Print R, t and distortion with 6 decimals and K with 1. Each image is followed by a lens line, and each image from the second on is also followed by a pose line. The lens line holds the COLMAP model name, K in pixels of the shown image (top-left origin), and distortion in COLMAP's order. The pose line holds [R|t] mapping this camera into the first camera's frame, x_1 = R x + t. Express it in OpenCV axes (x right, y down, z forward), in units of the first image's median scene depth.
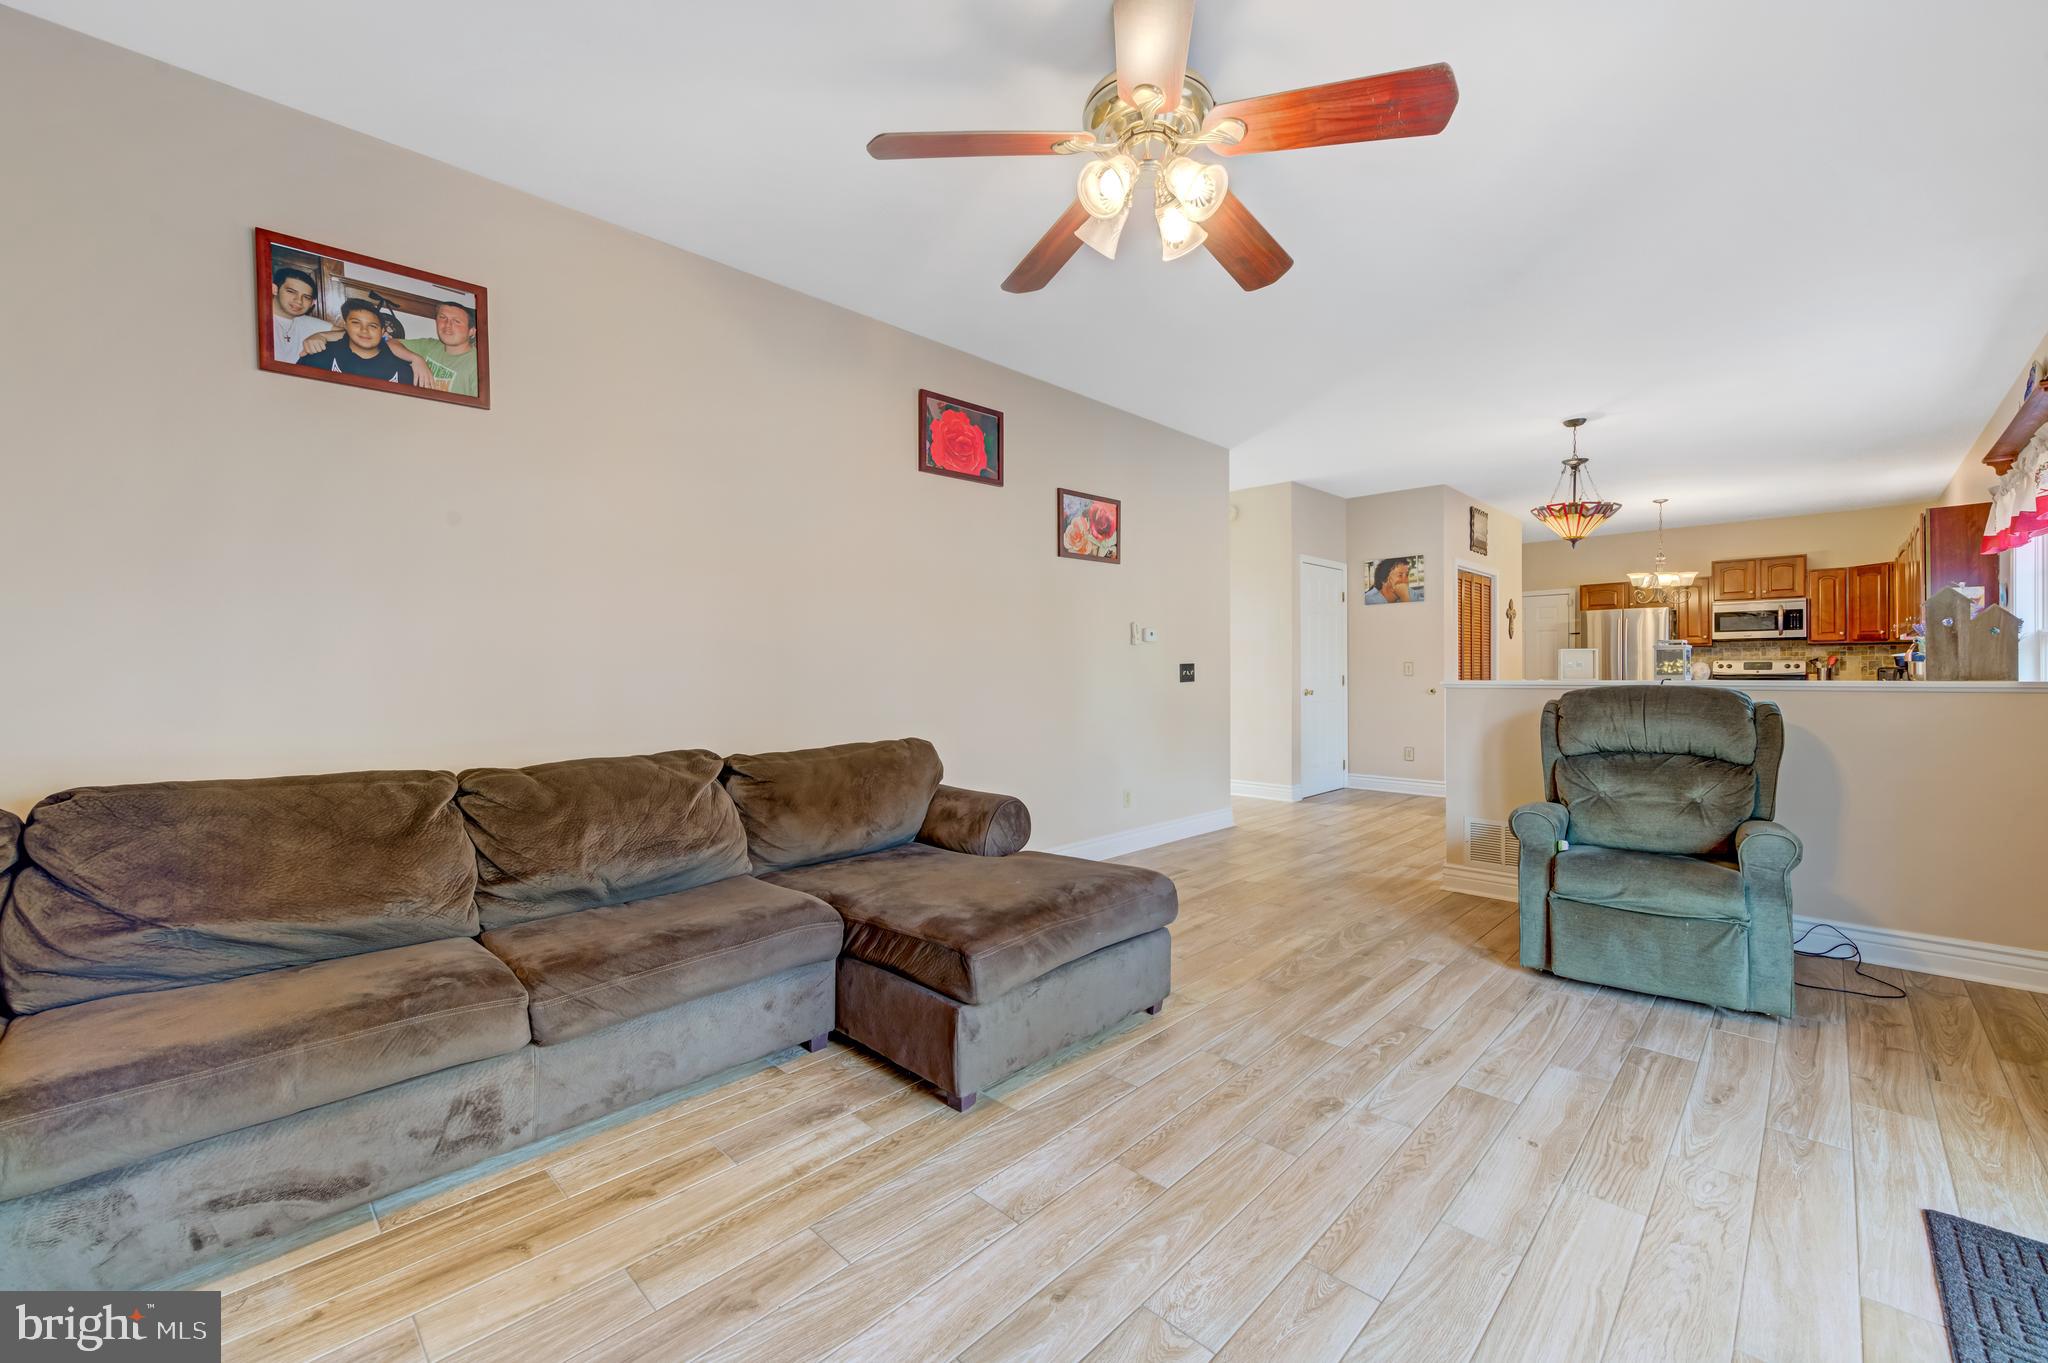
lens RADIAL K [[819.2, 0, 1032.4], [0, 819.2, 671.6], [0, 0, 1]] dist [-0.000298, -0.000345]
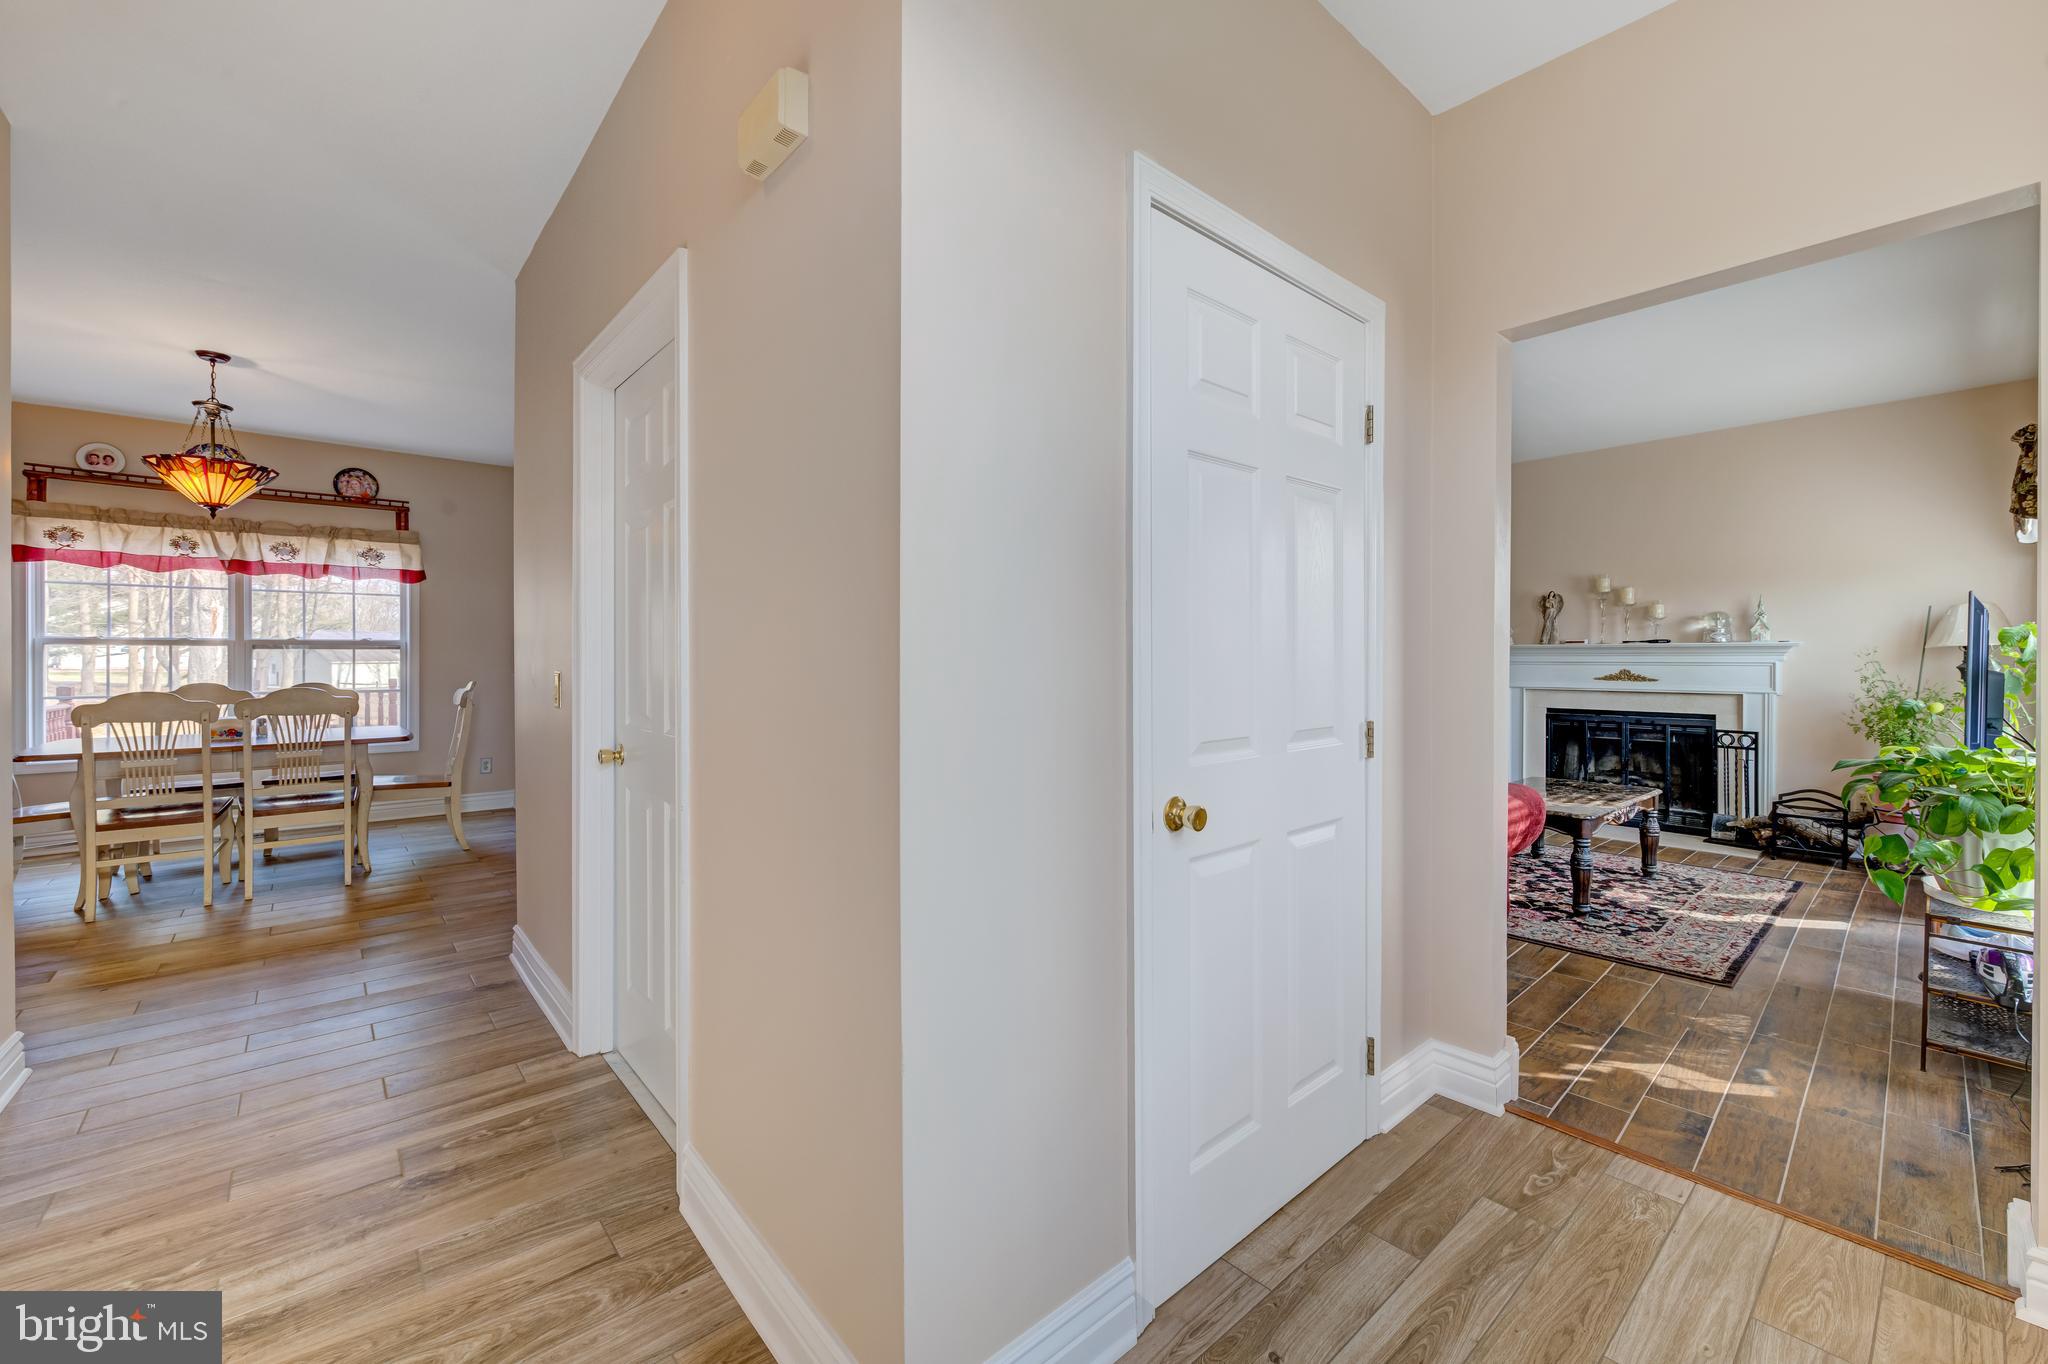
lens RADIAL K [[823.3, 0, 1029.8], [0, 823.3, 662.1], [0, 0, 1]] dist [0.000639, -0.000382]
pose [[-0.996953, 0.002690, 0.077959, -0.105586], [0.003465, 0.999946, 0.009807, -0.011855], [-0.077929, 0.010047, -0.996908, 1.068789]]
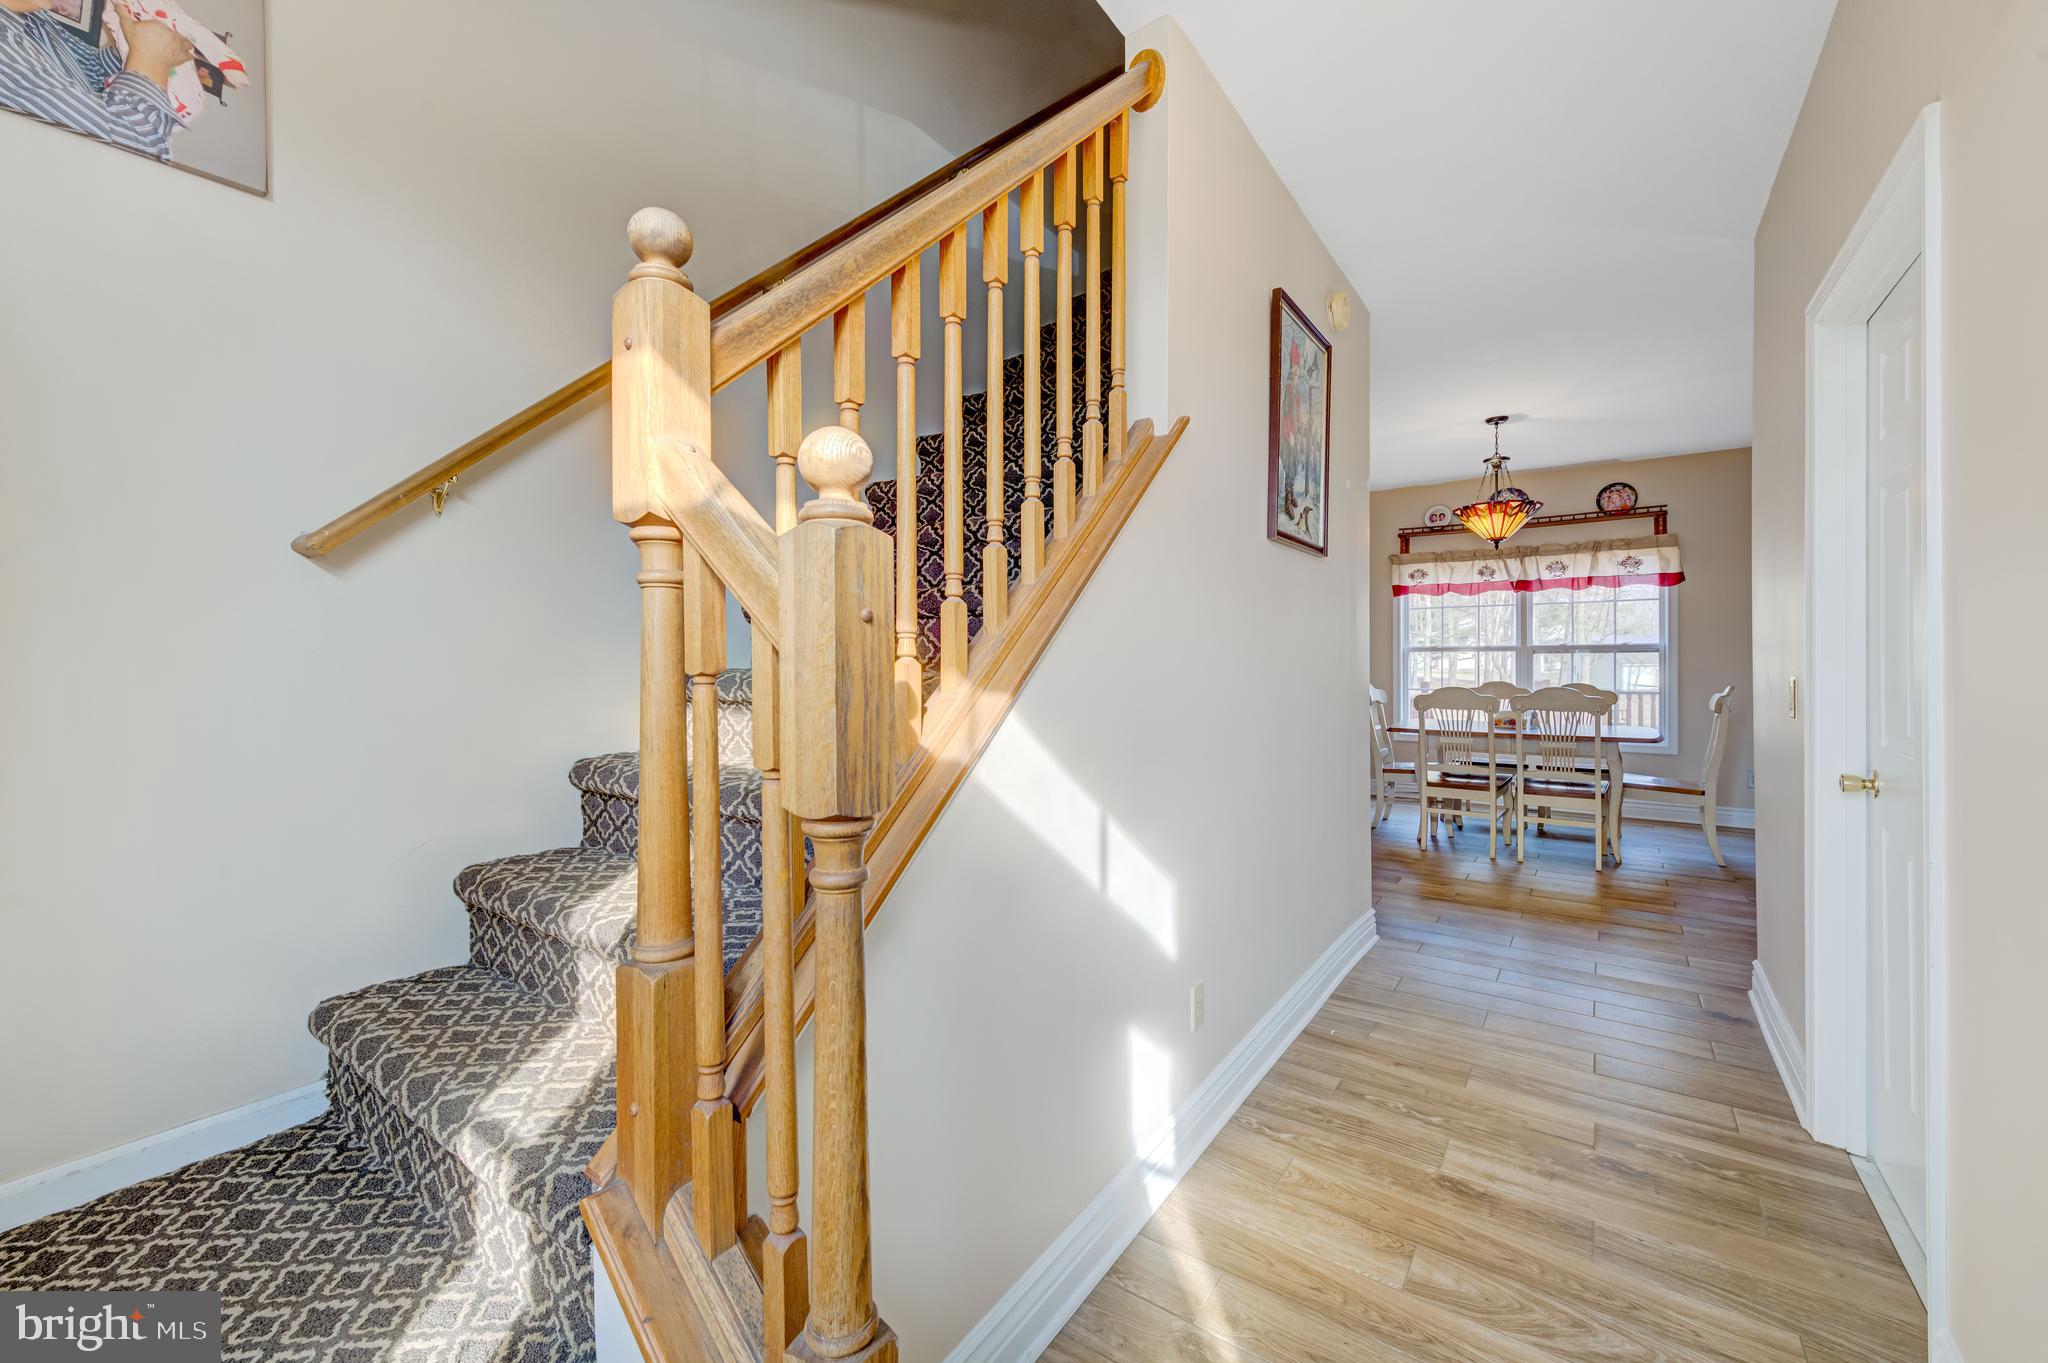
lens RADIAL K [[807.6, 0, 1019.1], [0, 807.6, 662.9], [0, 0, 1]] dist [0.001252, -0.000152]
pose [[-0.148456, 0.002552, 0.988916, -0.123517], [0.007843, 0.999968, -0.001403, -0.011916], [-0.988888, 0.007548, -0.148472, 1.058873]]
